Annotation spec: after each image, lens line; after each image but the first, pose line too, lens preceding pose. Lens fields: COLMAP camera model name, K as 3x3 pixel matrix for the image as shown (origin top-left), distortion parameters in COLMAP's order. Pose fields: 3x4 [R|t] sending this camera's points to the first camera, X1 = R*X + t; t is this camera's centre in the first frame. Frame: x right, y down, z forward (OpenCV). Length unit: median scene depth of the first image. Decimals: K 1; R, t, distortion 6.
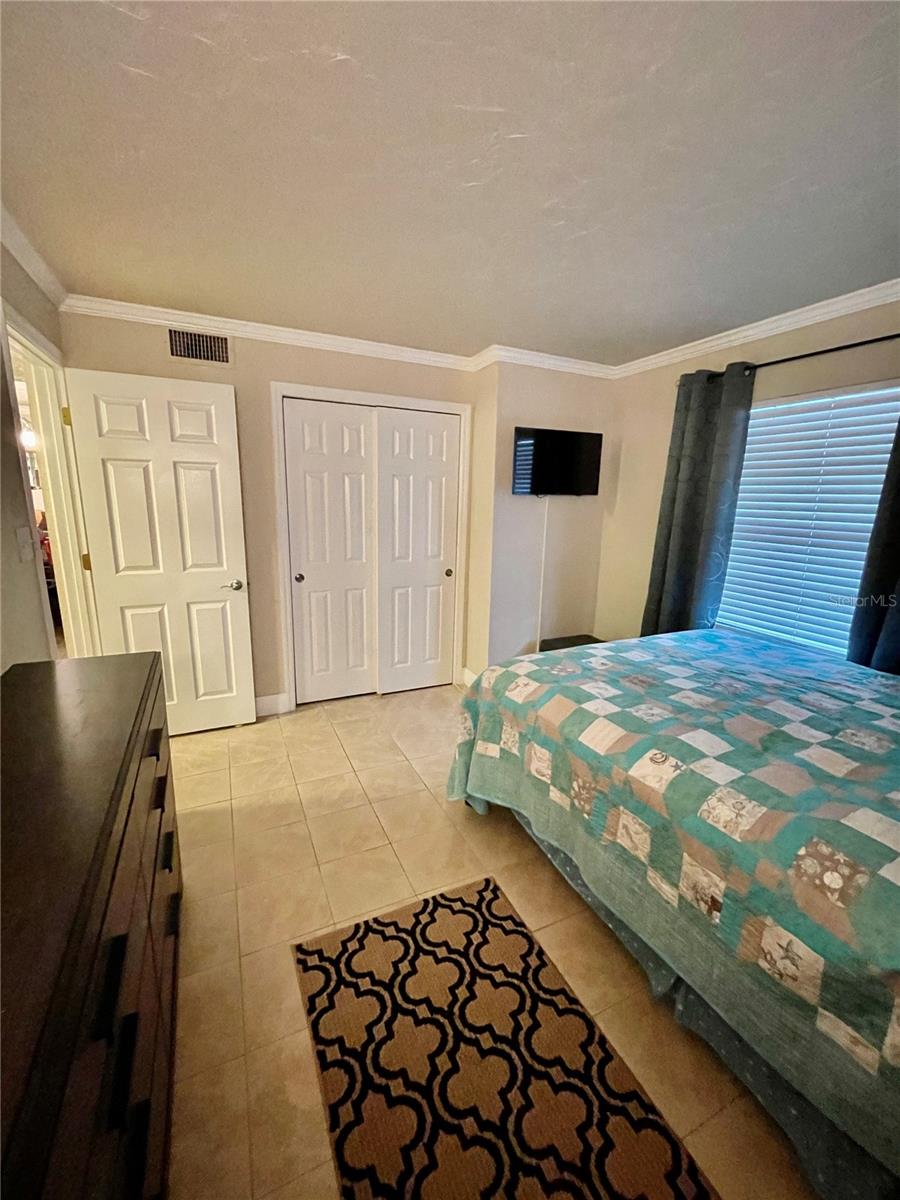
lens RADIAL K [[485.1, 0, 446.7], [0, 485.1, 594.2], [0, 0, 1]] dist [-0.001468, -0.001534]
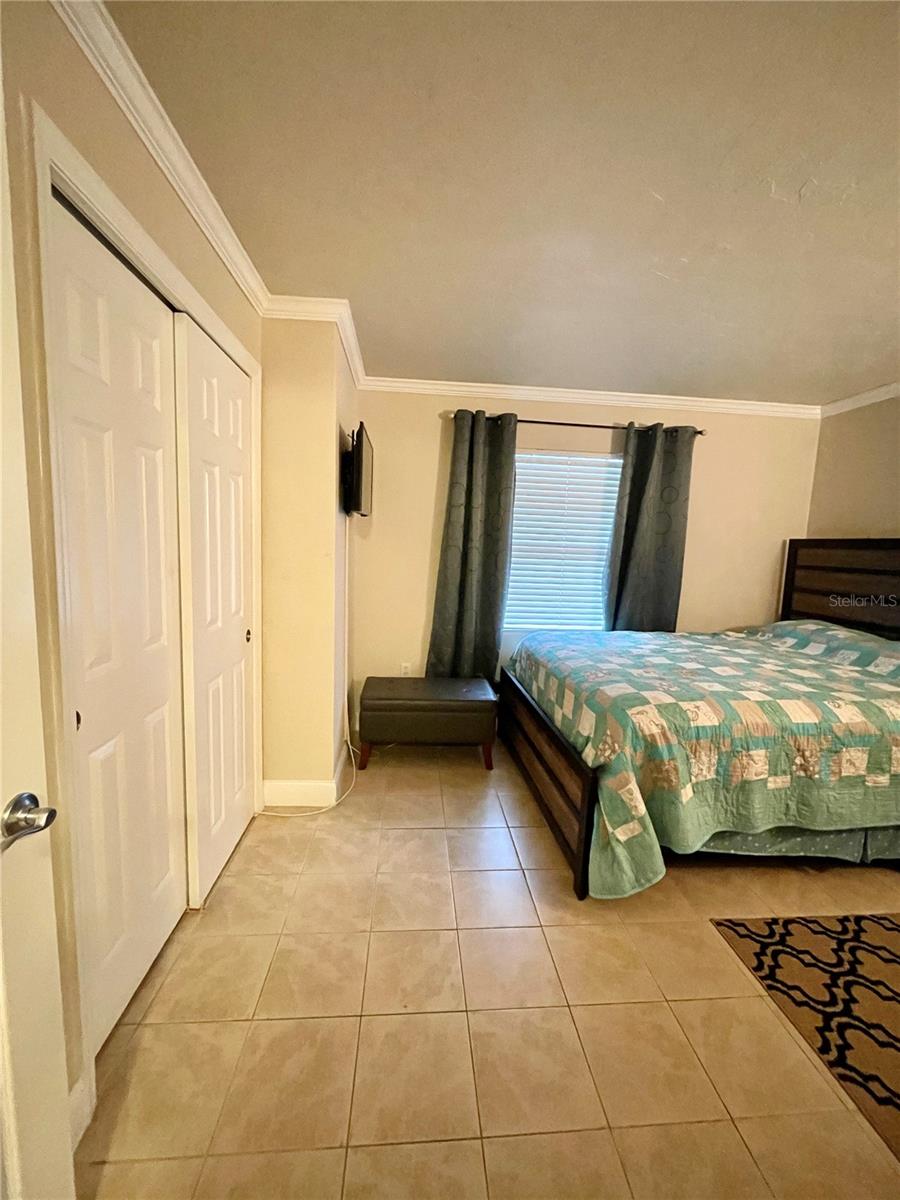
lens RADIAL K [[485.1, 0, 447.7], [0, 485.1, 598.7], [0, 0, 1]] dist [-0.001468, -0.001534]
pose [[0.349657, -0.117135, 0.929526, -1.025657], [0.157749, 0.985349, 0.064830, -0.199098], [-0.923502, 0.123964, 0.363012, 1.220238]]
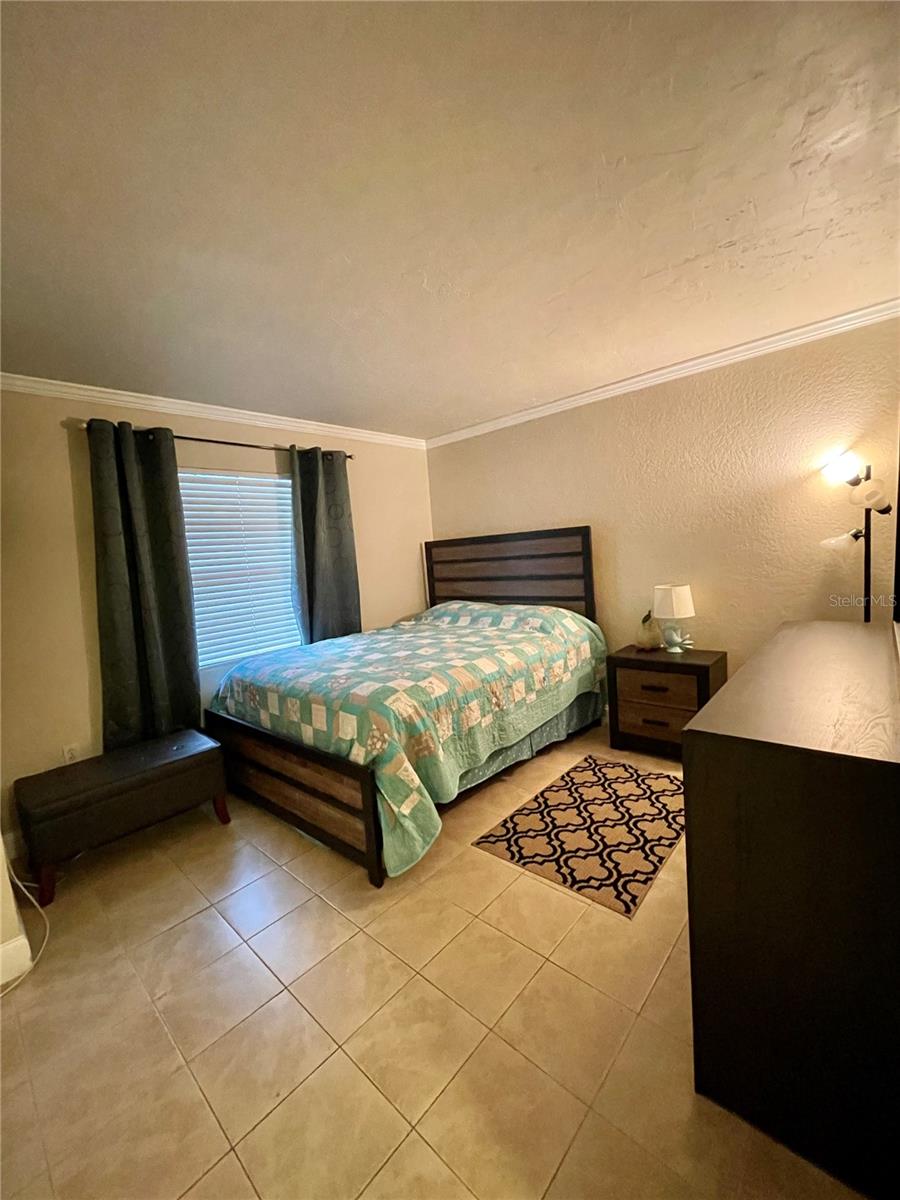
lens RADIAL K [[485.1, 0, 451.3], [0, 485.1, 598.3], [0, 0, 1]] dist [-0.001468, -0.001534]
pose [[-0.382614, -0.081704, 0.920289, -1.077204], [0.250949, 0.949445, 0.188625, -0.258690], [-0.889175, 0.303116, -0.342767, 1.470289]]
